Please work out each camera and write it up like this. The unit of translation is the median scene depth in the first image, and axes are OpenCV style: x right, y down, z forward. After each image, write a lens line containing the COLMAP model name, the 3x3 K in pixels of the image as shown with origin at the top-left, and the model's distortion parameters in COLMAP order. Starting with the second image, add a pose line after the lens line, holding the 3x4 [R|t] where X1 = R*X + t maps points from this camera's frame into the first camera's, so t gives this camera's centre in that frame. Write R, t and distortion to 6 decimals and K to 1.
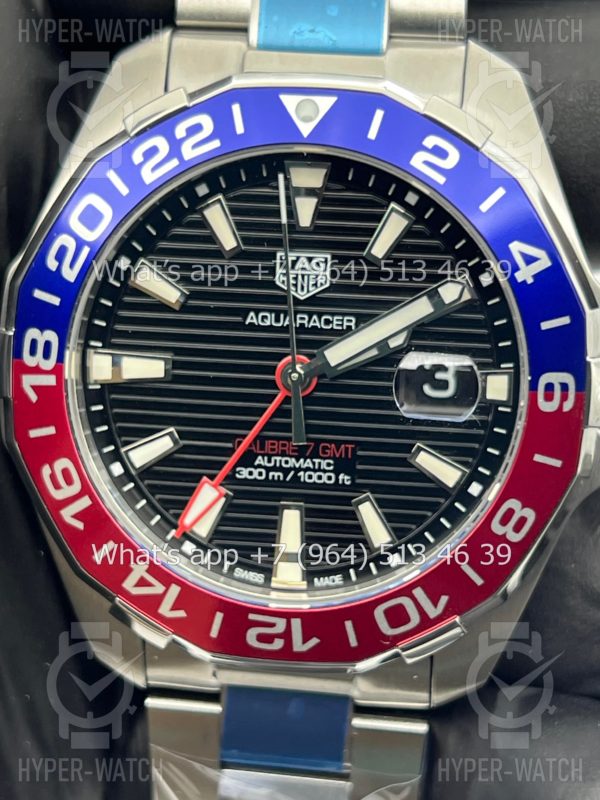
lens RADIAL K [[1864.8, 0, 300.0], [0, 1864.8, 396.6], [0, 0, 1]] dist [0.158616, 0.000000]
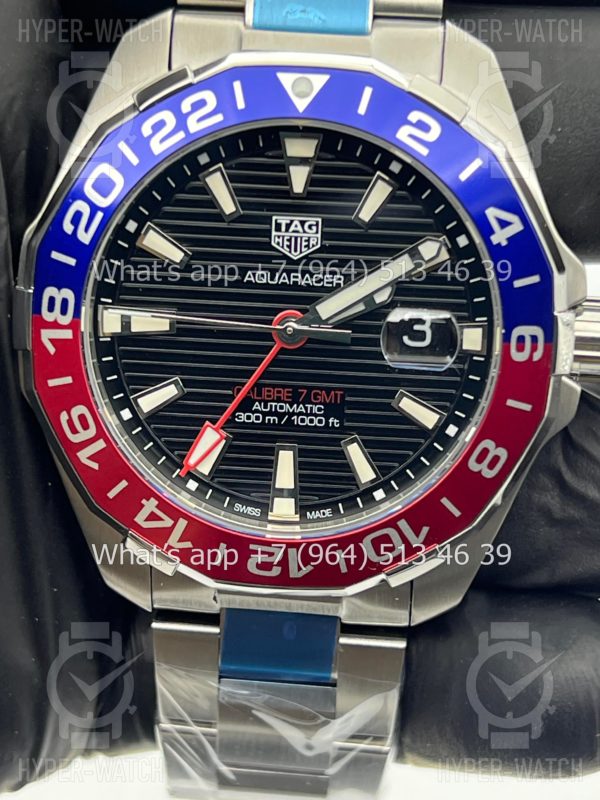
lens RADIAL K [[1864.8, 0, 298.3], [0, 1864.8, 419.0], [0, 0, 1]] dist [0.158616, 0.000000]
pose [[0.998843, -0.006670, 0.047619, -0.050533], [0.004124, 0.998566, 0.053373, -0.016995], [-0.047907, -0.053115, 0.997439, -0.102008]]
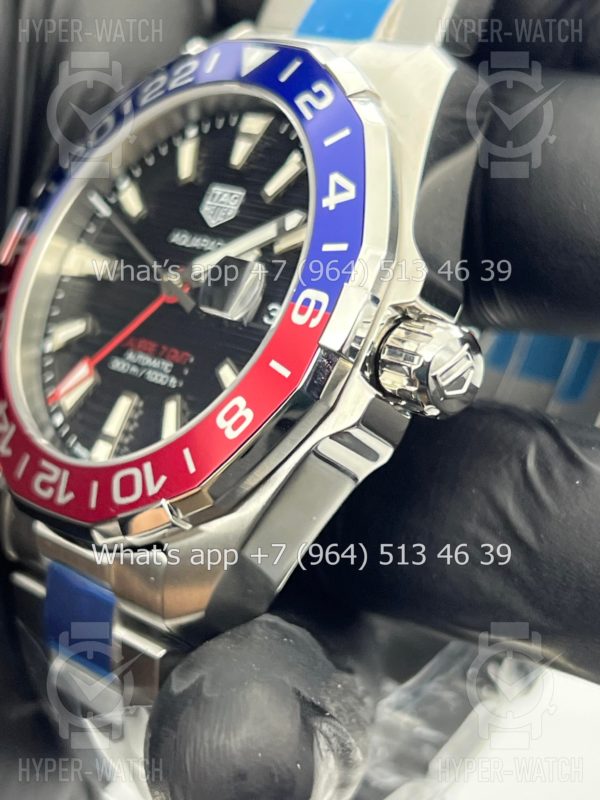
lens RADIAL K [[1864.8, 0, 296.3], [0, 1864.8, 404.4], [0, 0, 1]] dist [0.158616, 0.000000]
pose [[0.750725, 0.207747, -0.627099, 0.758786], [-0.425860, 0.877889, -0.218985, 0.262621], [0.505030, 0.431454, 0.747524, 0.246032]]
